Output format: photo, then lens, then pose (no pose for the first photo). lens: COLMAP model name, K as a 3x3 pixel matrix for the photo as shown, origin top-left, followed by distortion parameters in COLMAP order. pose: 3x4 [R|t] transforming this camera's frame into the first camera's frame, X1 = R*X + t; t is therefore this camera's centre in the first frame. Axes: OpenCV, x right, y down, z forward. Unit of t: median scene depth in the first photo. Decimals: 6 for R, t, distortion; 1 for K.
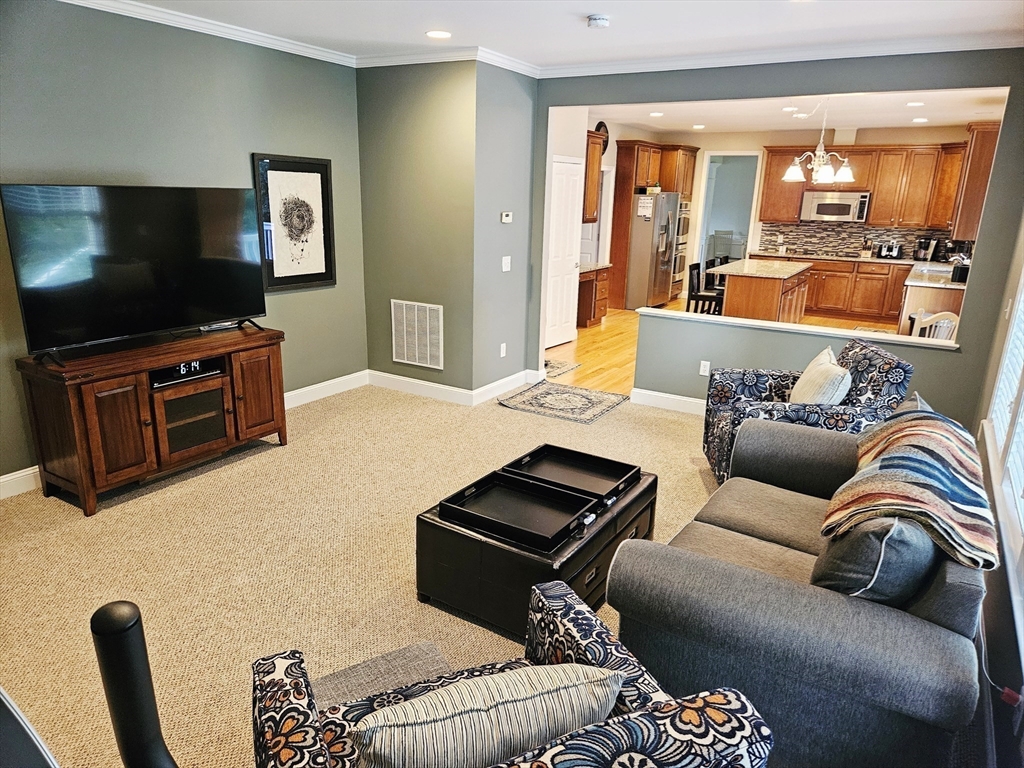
lens RADIAL K [[675.7, 0, 511.7], [0, 675.7, 385.7], [0, 0, 1]] dist [-0.000346, -0.000076]
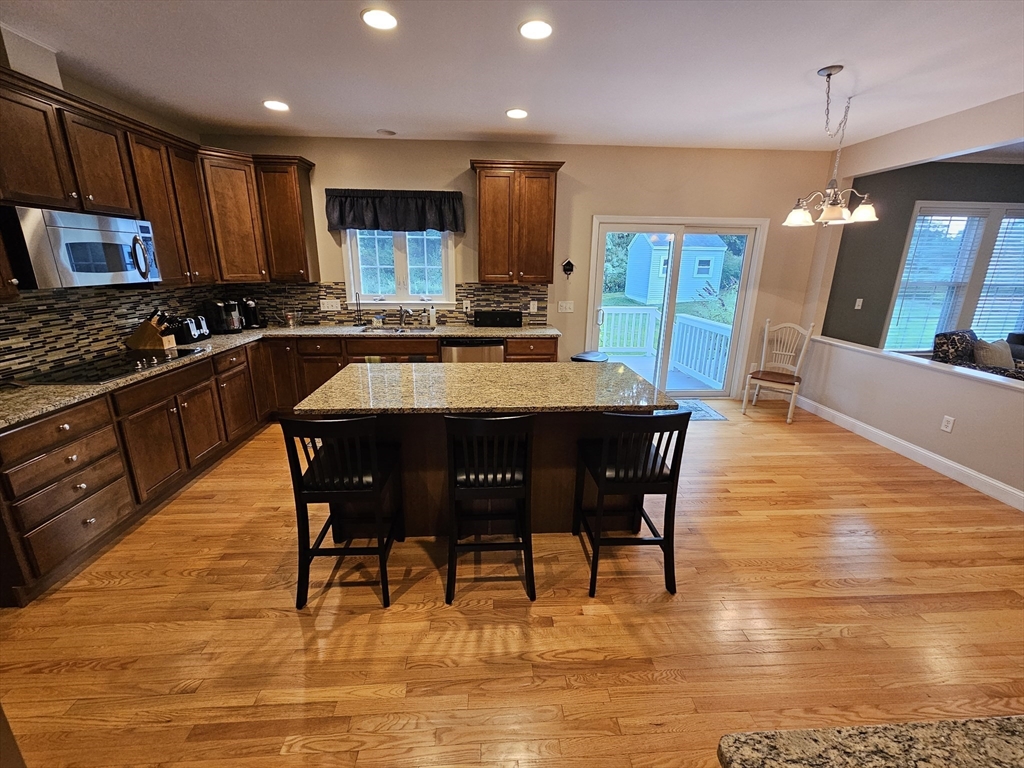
lens RADIAL K [[415.1, 0, 509.2], [0, 415.1, 380.0], [0, 0, 1]] dist [-0.000091, -0.000008]
pose [[-0.581035, -0.250565, 0.774348, 0.111167], [0.199224, 0.878699, 0.433819, -0.245896], [-0.789118, 0.406333, -0.460637, 0.914861]]
